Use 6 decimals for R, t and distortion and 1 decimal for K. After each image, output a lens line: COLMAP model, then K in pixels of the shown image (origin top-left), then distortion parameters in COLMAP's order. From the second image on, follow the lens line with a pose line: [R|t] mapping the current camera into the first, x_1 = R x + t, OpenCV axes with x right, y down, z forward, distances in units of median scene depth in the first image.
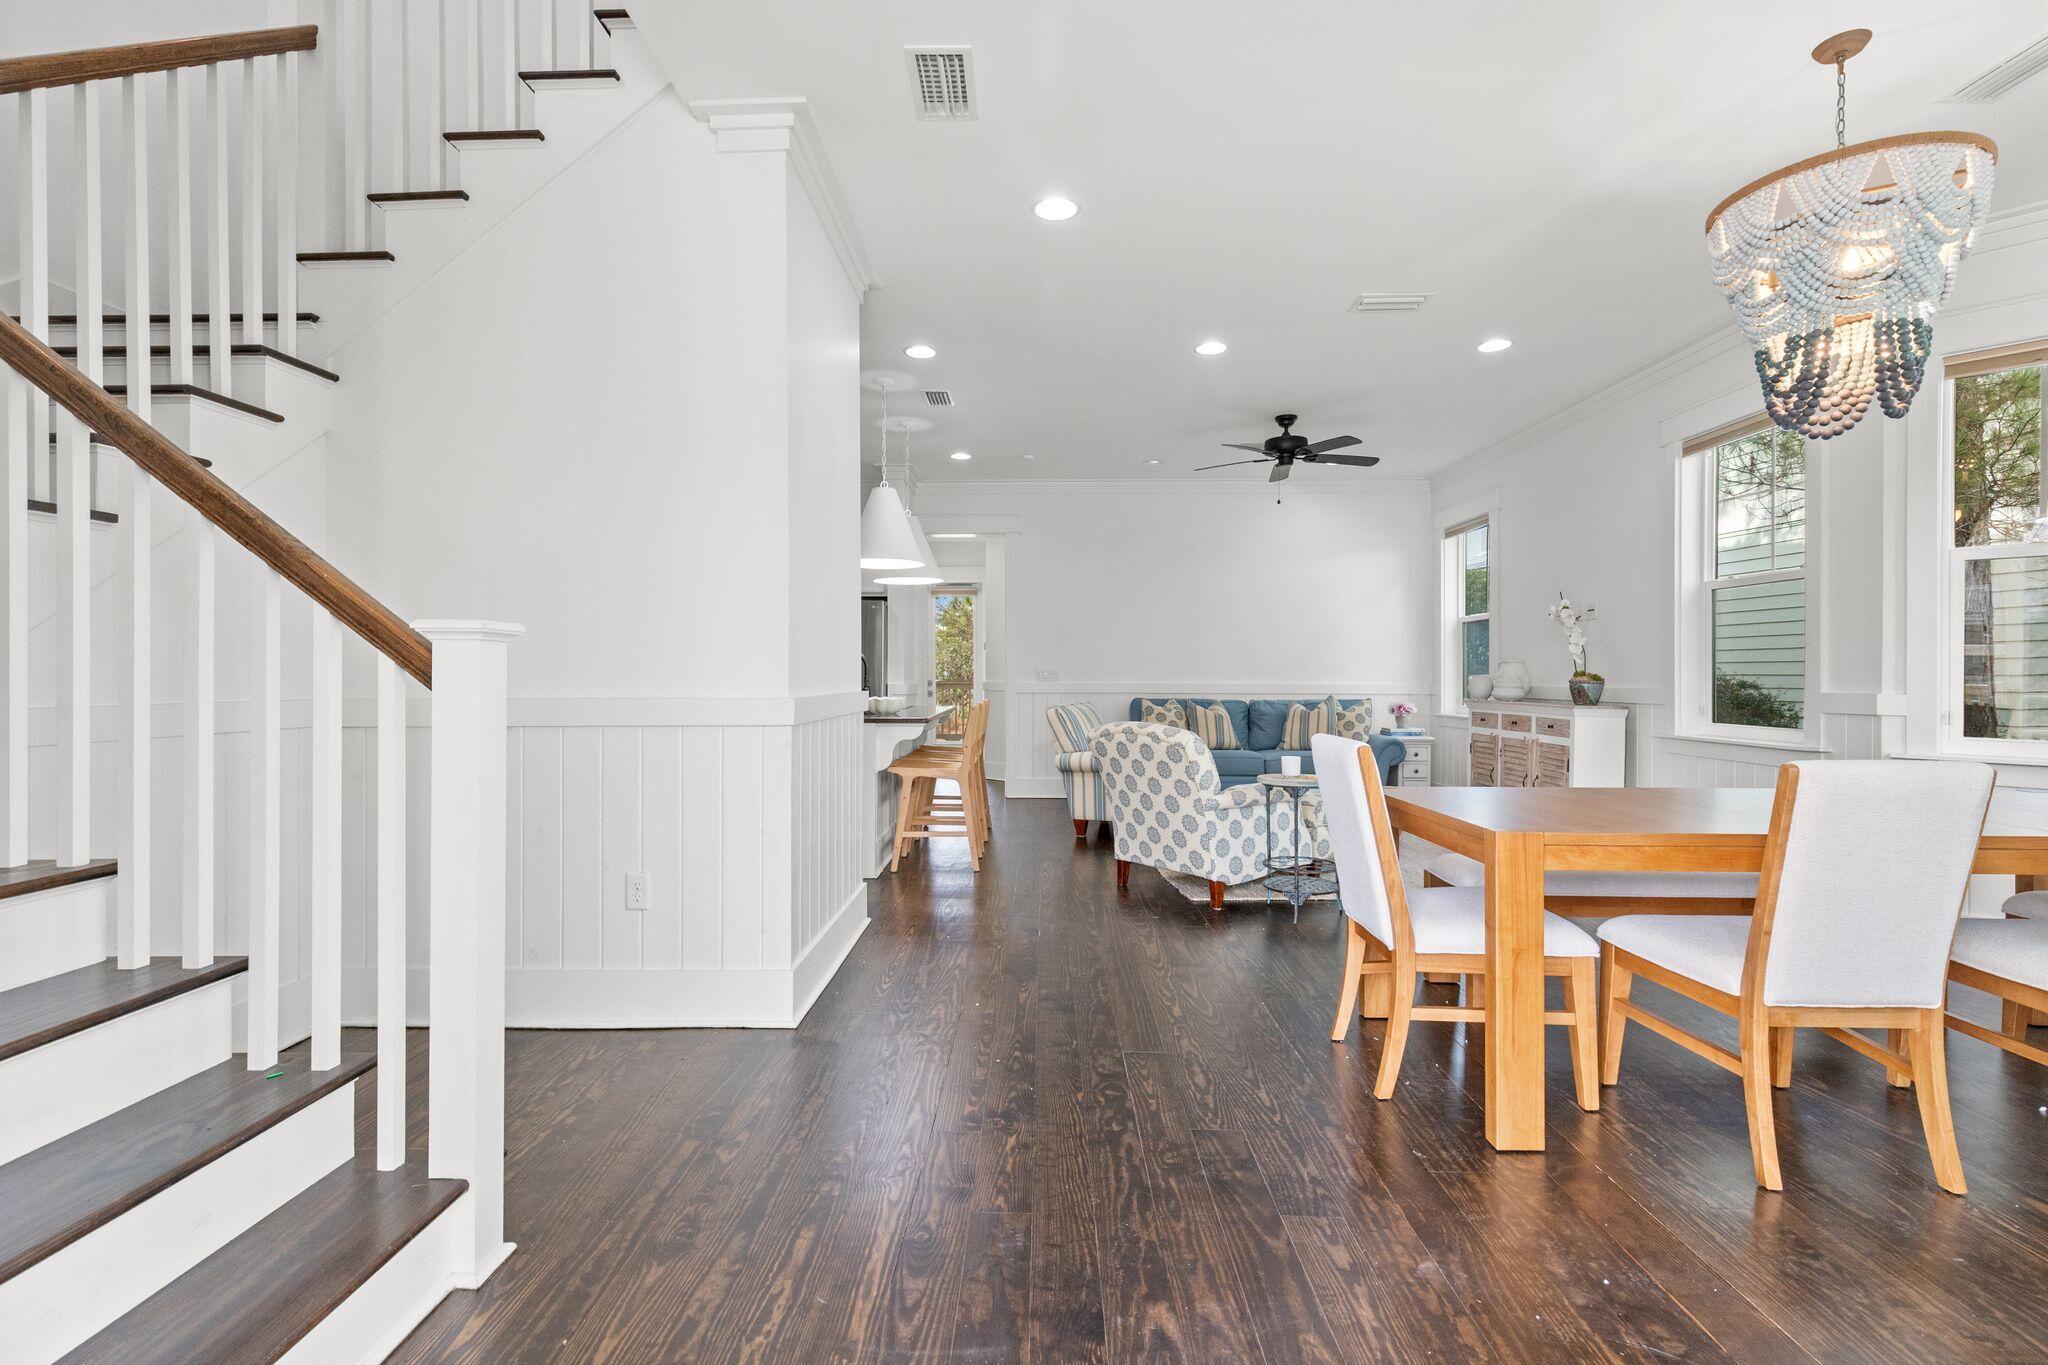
lens RADIAL K [[935.4, 0, 1020.4], [0, 935.4, 678.9], [0, 0, 1]] dist [0.009077, -0.001530]
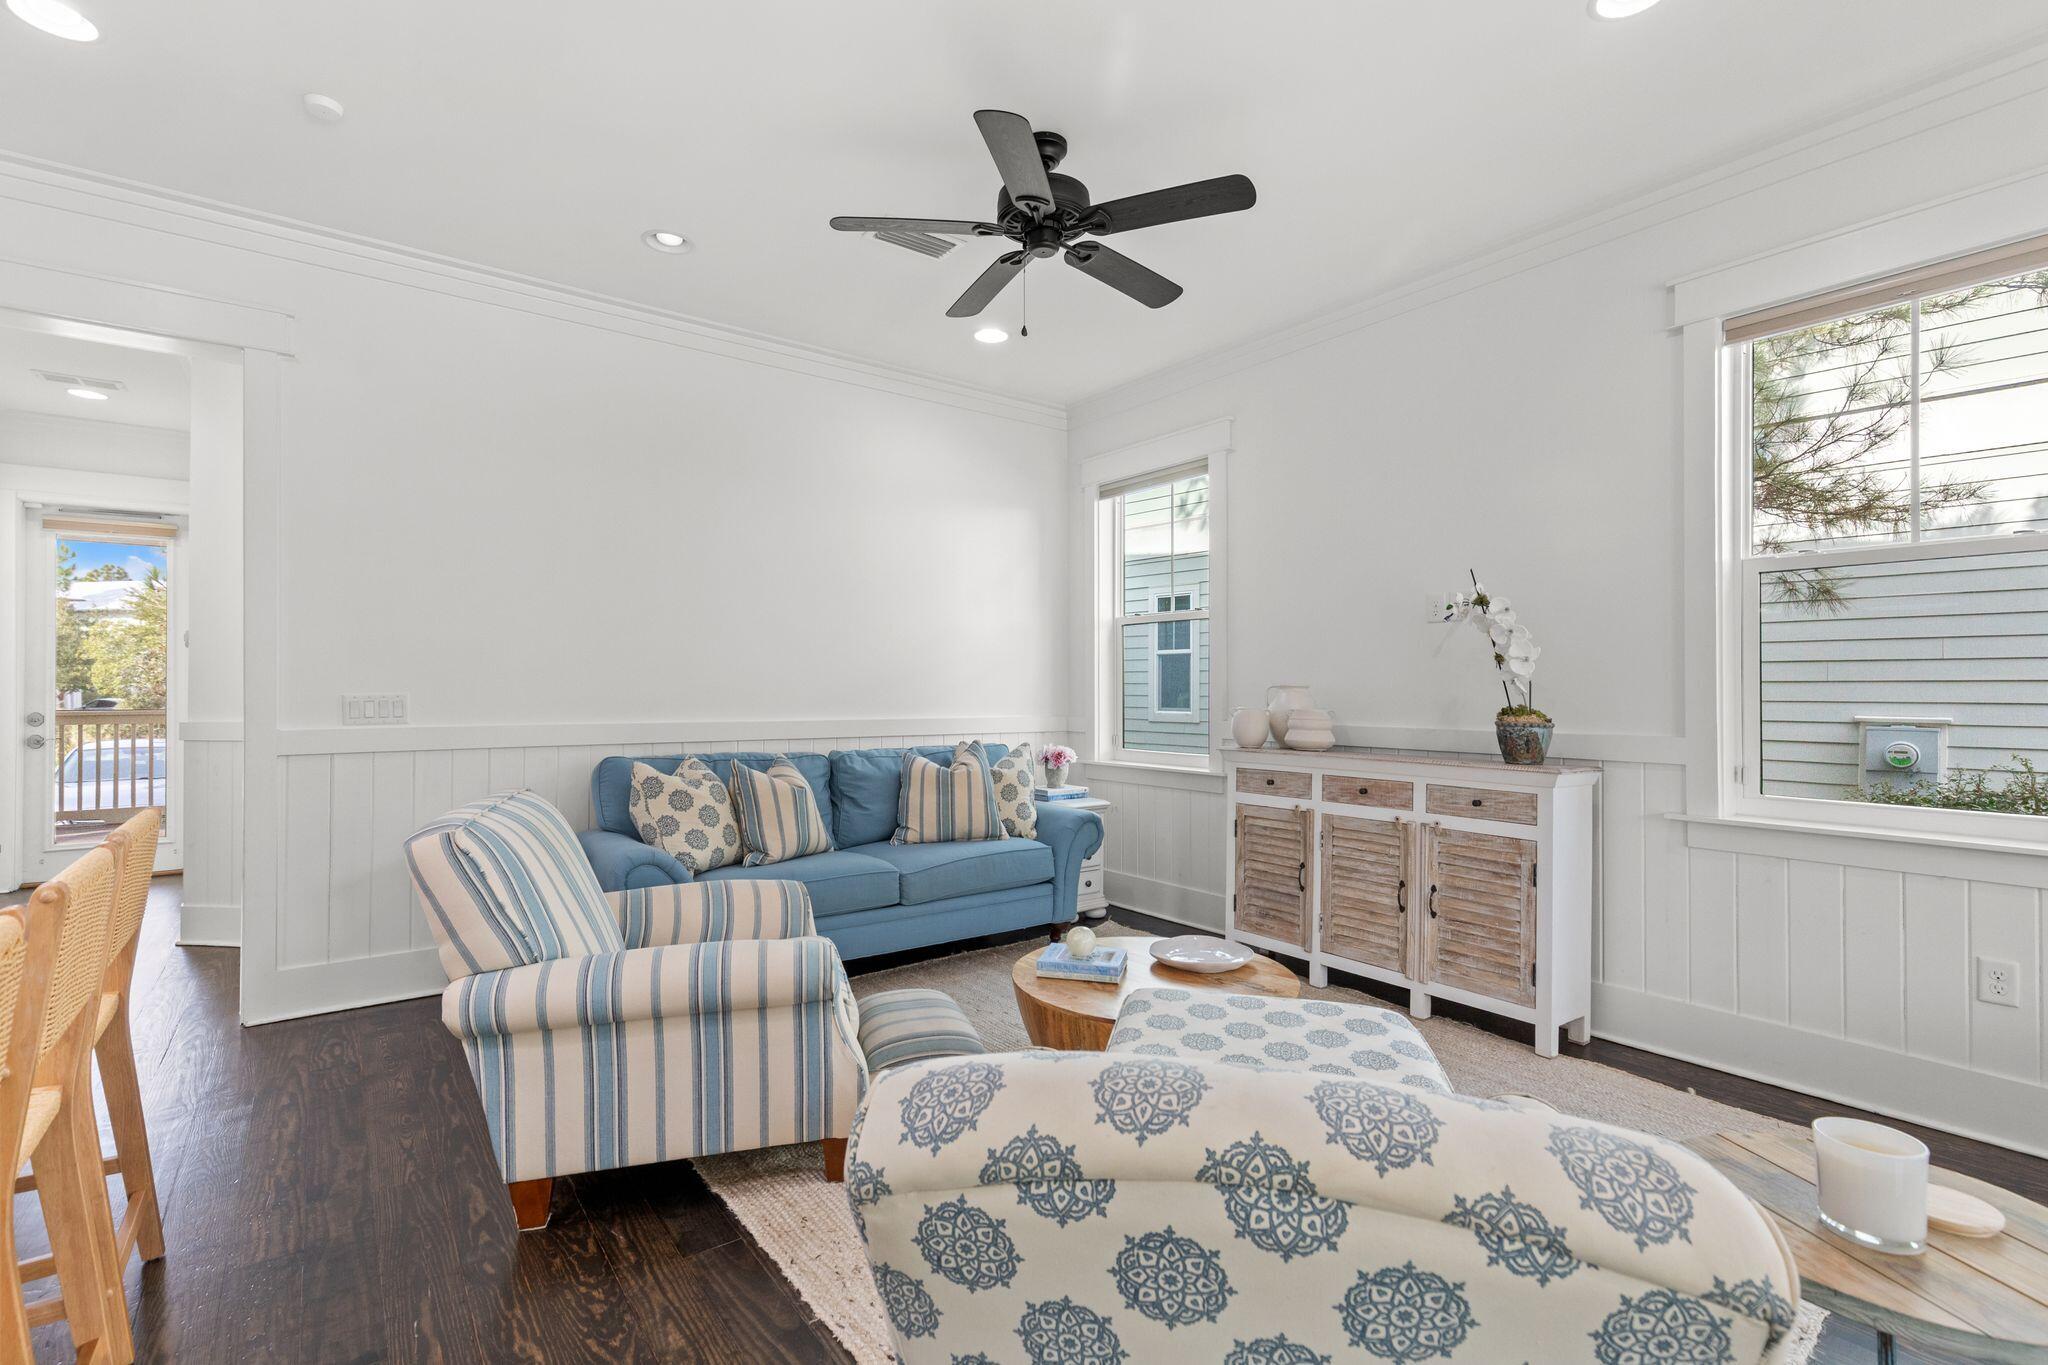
lens RADIAL K [[935.4, 0, 1019.9], [0, 935.4, 688.1], [0, 0, 1]] dist [0.009077, -0.001530]
pose [[0.787587, 0.002648, 0.616198, -0.003504], [0.000509, 0.999988, -0.004949, -0.013421], [-0.616203, 0.004211, 0.787576, 0.594309]]
